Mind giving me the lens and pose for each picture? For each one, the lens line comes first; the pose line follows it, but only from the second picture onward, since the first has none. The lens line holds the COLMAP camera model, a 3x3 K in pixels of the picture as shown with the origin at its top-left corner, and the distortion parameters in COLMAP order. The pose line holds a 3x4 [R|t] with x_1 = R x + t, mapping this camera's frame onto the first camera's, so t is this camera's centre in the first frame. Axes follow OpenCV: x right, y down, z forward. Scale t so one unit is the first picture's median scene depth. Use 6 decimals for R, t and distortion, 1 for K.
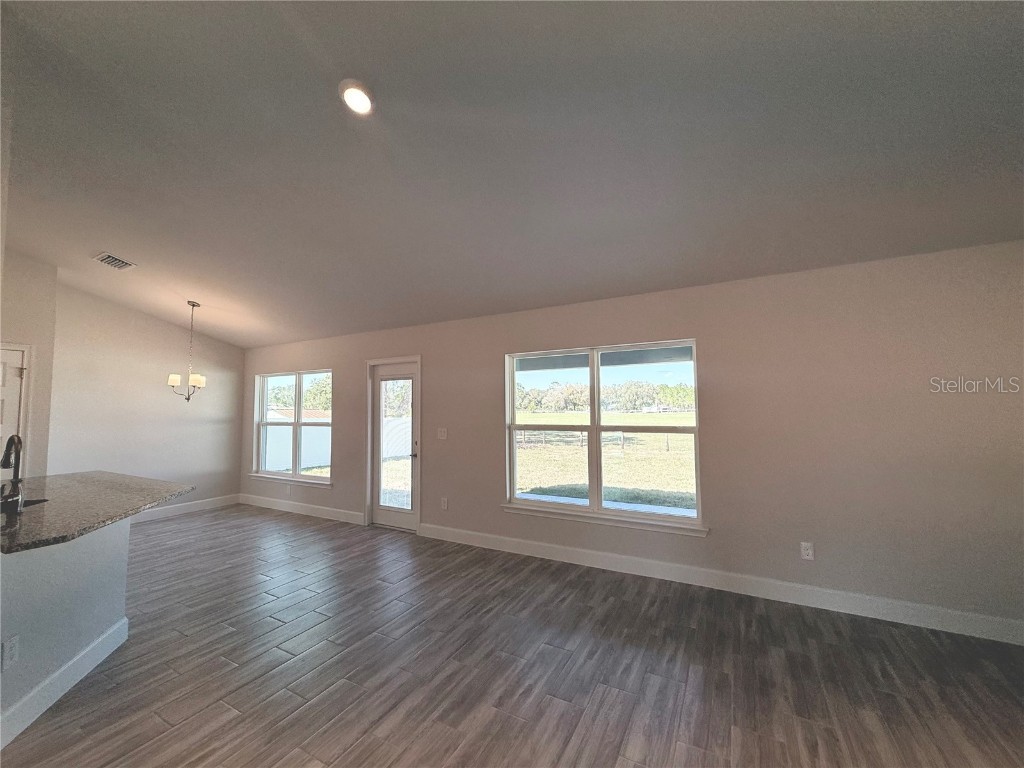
lens RADIAL K [[408.2, 0, 508.9], [0, 408.2, 383.2], [0, 0, 1]] dist [-0.002445, -0.000158]
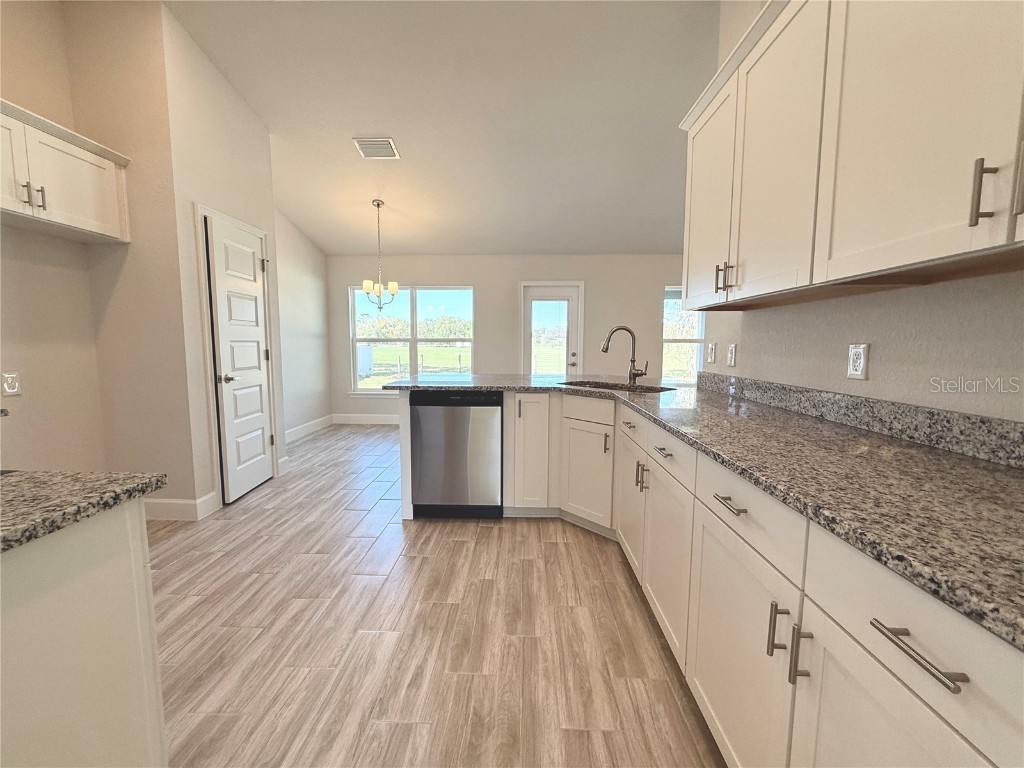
lens RADIAL K [[408.2, 0, 508.9], [0, 408.2, 383.2], [0, 0, 1]] dist [-0.002445, -0.000158]
pose [[0.892036, -0.031018, 0.450898, -1.240709], [-0.040416, 0.988171, 0.147934, 0.076436], [-0.450153, -0.150186, 0.880231, 0.000931]]
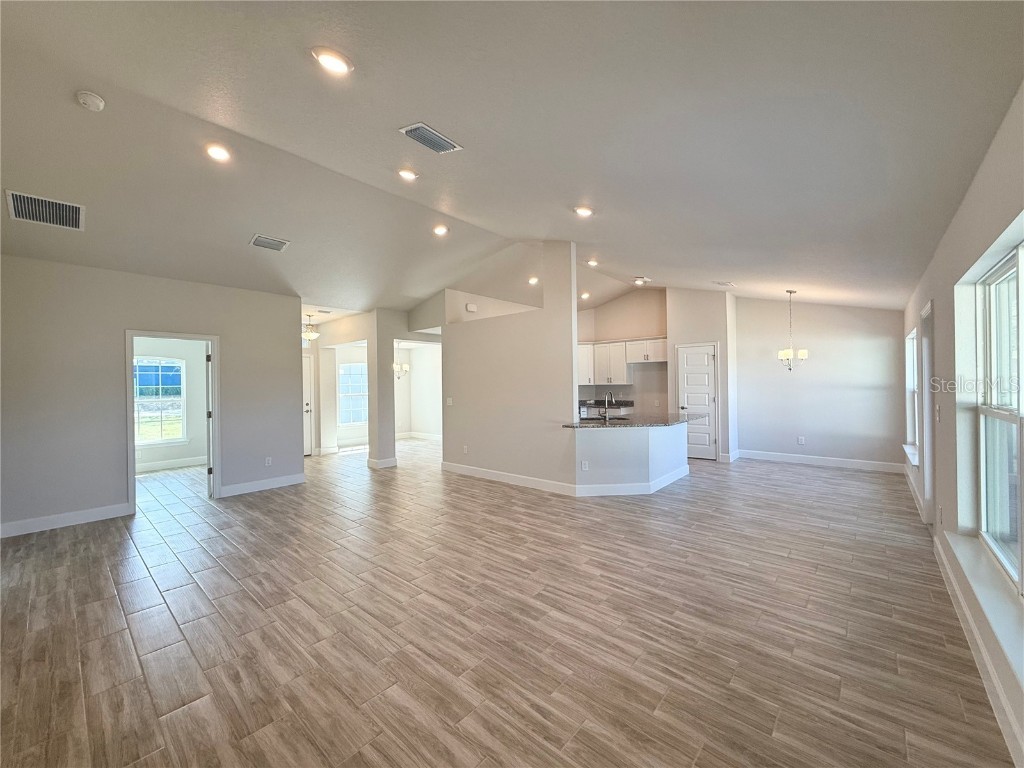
lens RADIAL K [[408.2, 0, 508.9], [0, 408.2, 383.2], [0, 0, 1]] dist [-0.002445, -0.000158]
pose [[-0.222666, 0.014072, -0.974793, 0.809346], [0.078788, 0.996885, -0.003606, 0.021772], [0.971706, -0.077605, -0.223081, 0.554265]]
